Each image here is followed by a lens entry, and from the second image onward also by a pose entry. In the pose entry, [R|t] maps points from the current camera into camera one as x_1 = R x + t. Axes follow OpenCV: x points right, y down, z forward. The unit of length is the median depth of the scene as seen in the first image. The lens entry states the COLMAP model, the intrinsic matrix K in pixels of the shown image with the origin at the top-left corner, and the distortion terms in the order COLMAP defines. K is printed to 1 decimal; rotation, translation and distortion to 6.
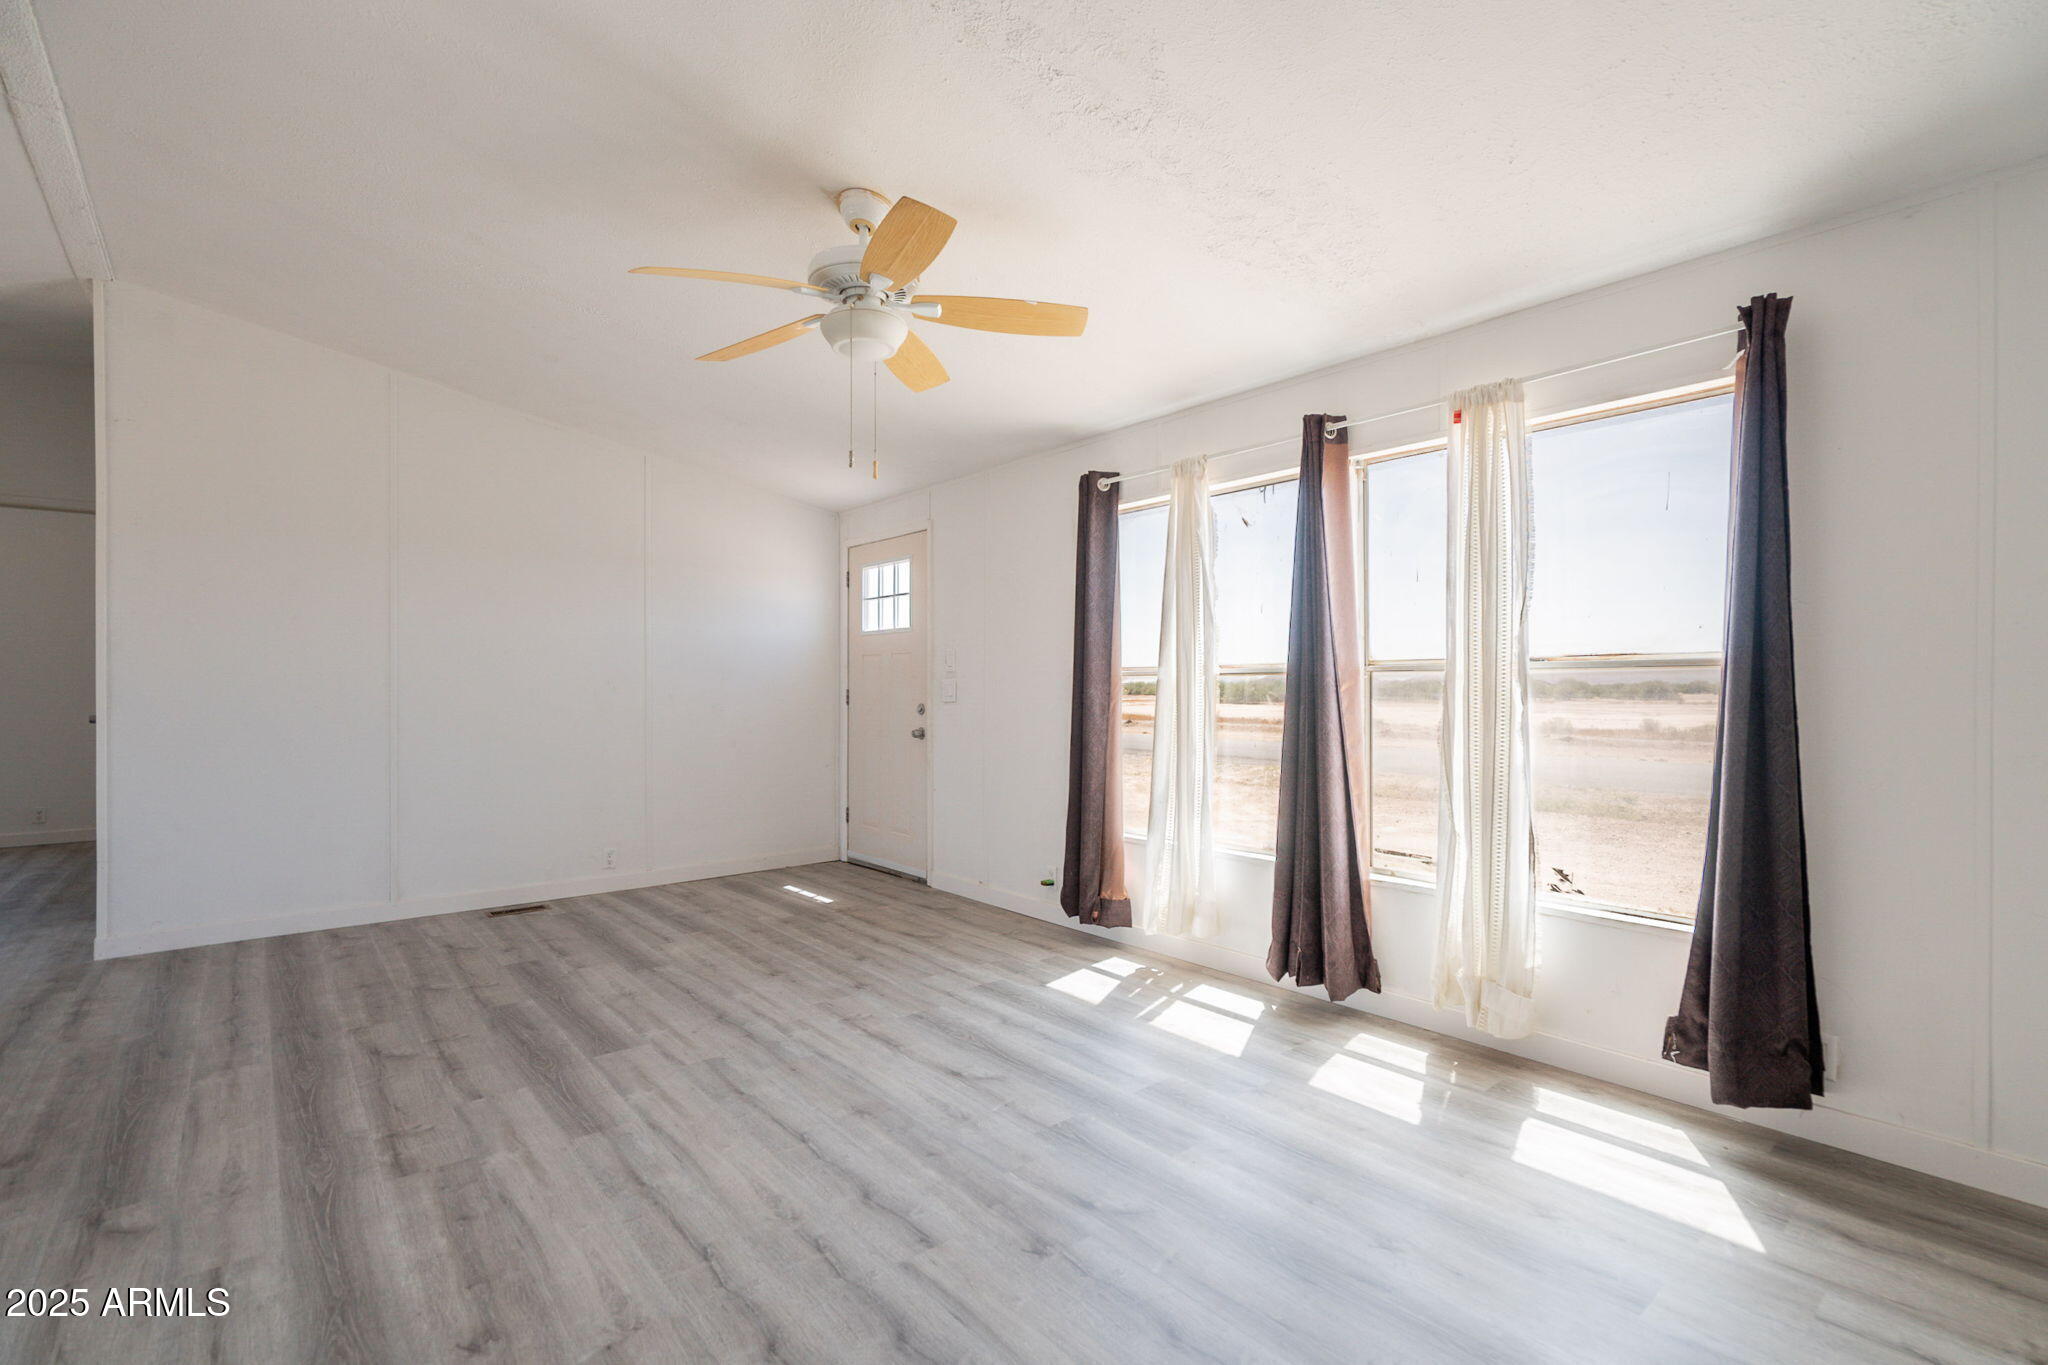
lens RADIAL K [[920.6, 0, 1025.8], [0, 920.6, 688.2], [0, 0, 1]] dist [-0.004225, 0.001931]
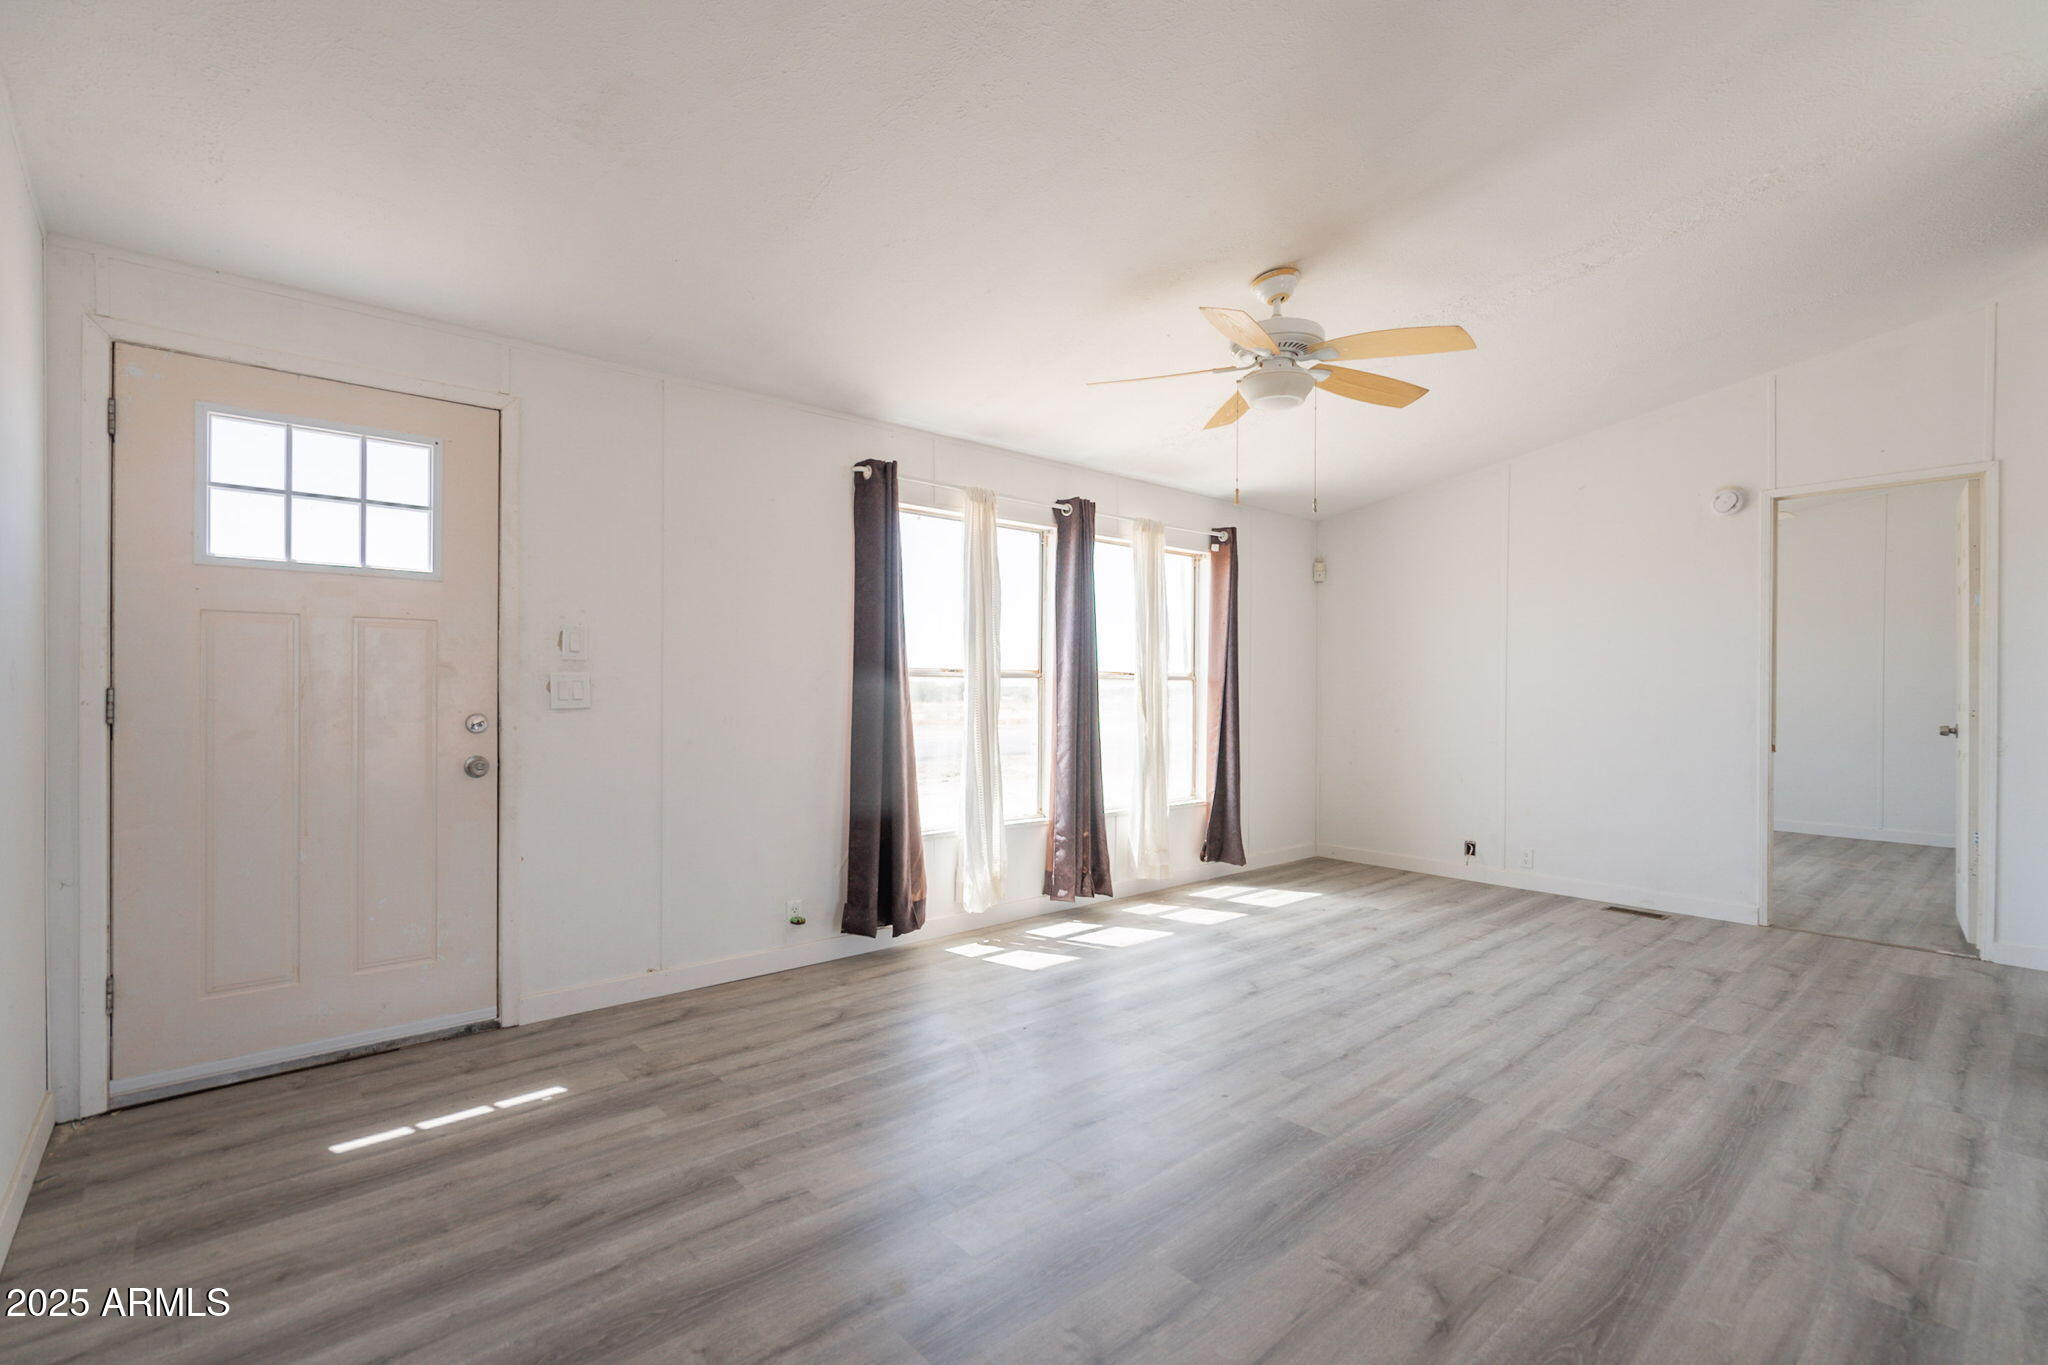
lens RADIAL K [[920.6, 0, 1016.0], [0, 920.6, 687.2], [0, 0, 1]] dist [-0.004225, 0.001931]
pose [[-0.014539, 0.001927, 0.999892, -1.464650], [-0.006029, 0.999980, -0.002015, -0.000264], [-0.999876, -0.006058, -0.014527, 1.464602]]
